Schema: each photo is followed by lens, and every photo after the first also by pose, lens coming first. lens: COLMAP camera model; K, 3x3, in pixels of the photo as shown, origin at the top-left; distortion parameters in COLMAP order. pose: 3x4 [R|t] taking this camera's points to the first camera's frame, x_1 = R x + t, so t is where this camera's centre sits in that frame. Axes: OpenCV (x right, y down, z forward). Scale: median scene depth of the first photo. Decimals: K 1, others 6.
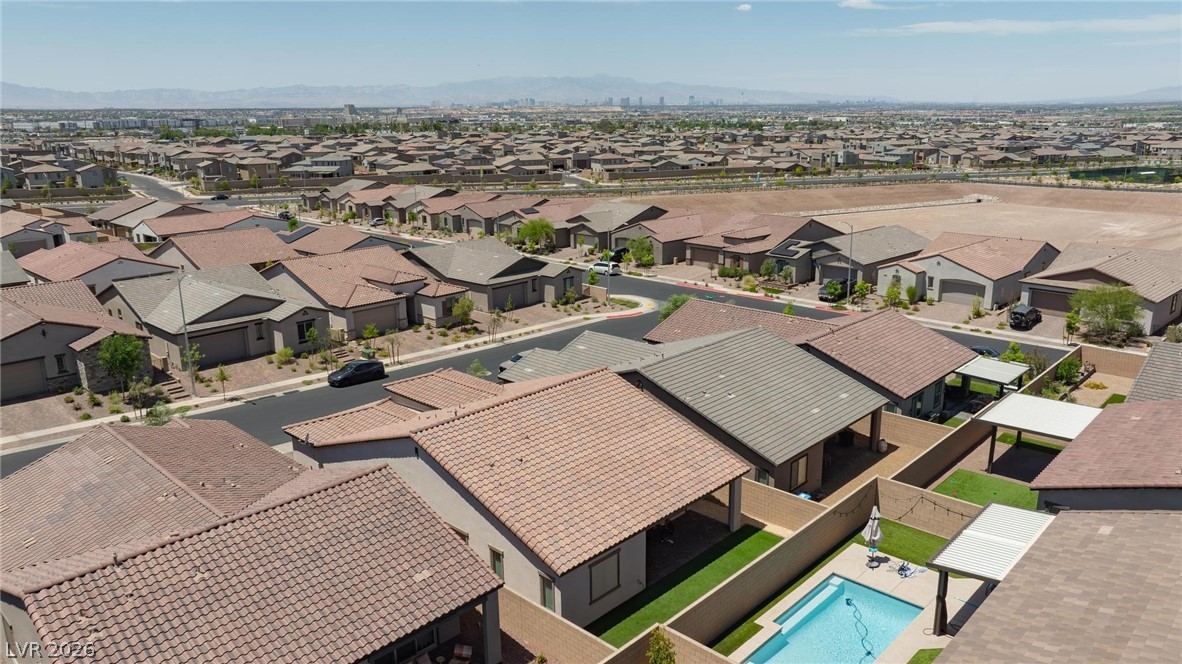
lens RADIAL K [[822.8, 0, 591.0], [0, 822.8, 332.0], [0, 0, 1]] dist [-0.003198, -0.001176]
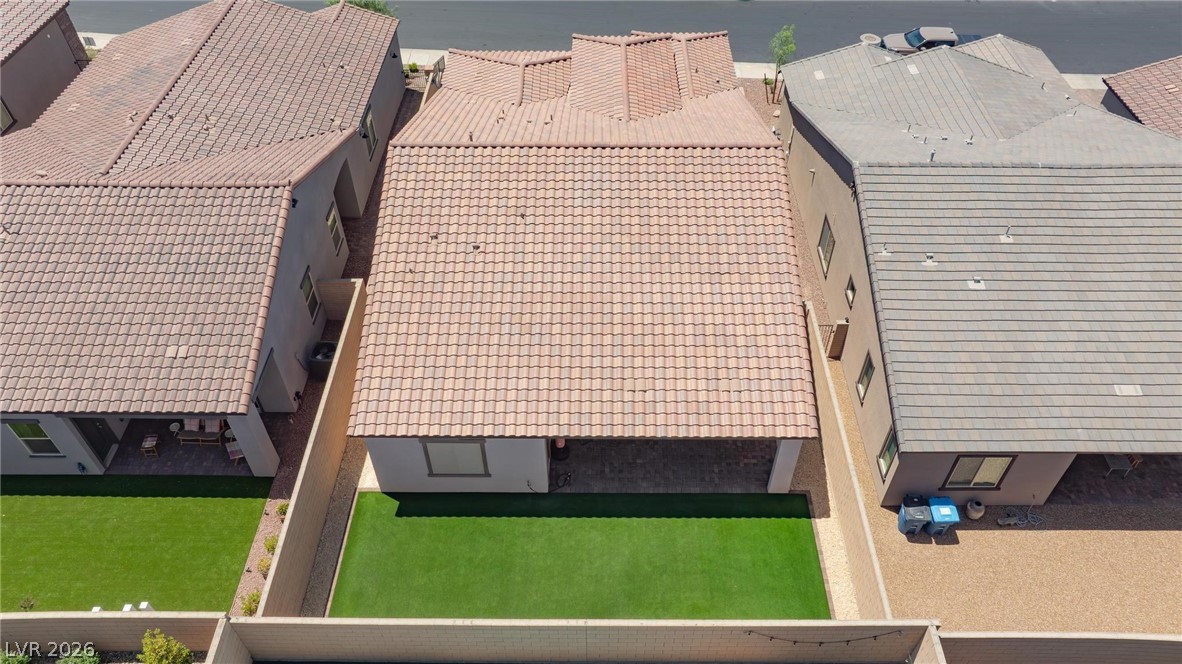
lens RADIAL K [[822.8, 0, 591.0], [0, 822.8, 332.0], [0, 0, 1]] dist [-0.003198, -0.001176]
pose [[0.705694, 0.519838, -0.481419, 0.277341], [-0.205654, 0.800509, 0.562932, -0.155118], [0.678013, -0.298252, 0.671821, 0.469525]]
